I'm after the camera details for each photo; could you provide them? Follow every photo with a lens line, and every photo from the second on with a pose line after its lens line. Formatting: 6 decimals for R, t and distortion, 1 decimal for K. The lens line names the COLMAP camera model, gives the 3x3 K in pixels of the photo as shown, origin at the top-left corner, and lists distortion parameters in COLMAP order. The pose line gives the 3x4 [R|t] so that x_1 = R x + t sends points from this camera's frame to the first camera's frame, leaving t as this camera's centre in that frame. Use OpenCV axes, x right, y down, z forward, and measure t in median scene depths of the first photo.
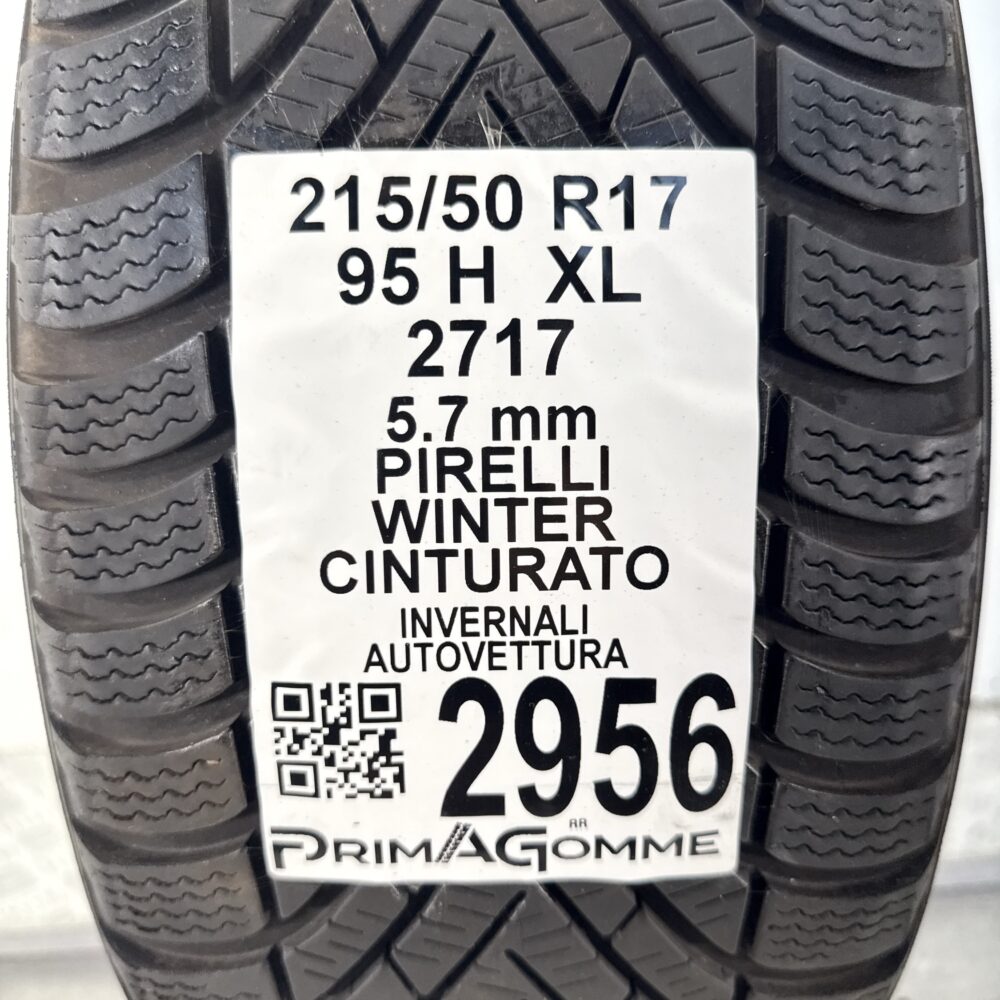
lens RADIAL K [[910.4, 0, 502.7], [0, 910.4, 498.0], [0, 0, 1]] dist [0.009856, 0.000000]
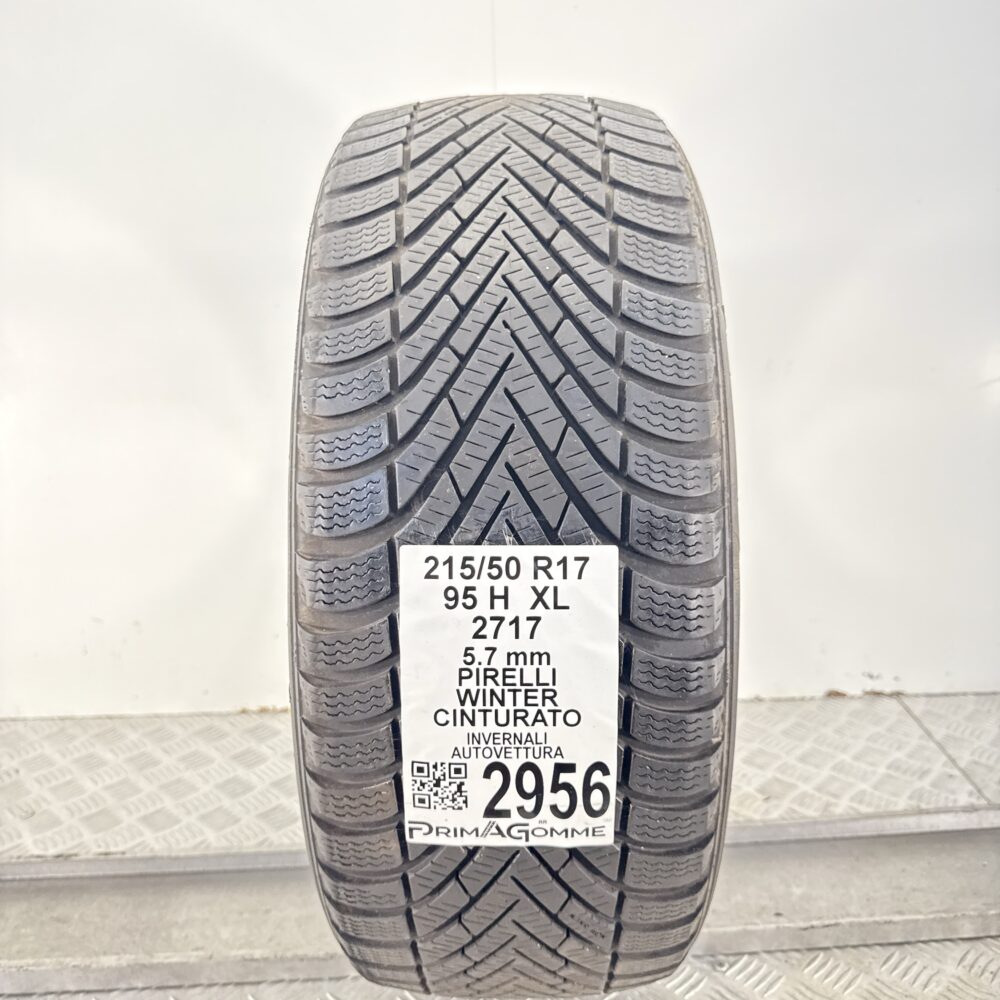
lens RADIAL K [[910.4, 0, 501.6], [0, 910.4, 501.7], [0, 0, 1]] dist [0.009856, 0.000000]
pose [[0.999701, 0.011490, -0.021586, 0.020531], [-0.010545, 0.999002, 0.043393, -0.575307], [0.022063, -0.043153, 0.998825, -1.323993]]
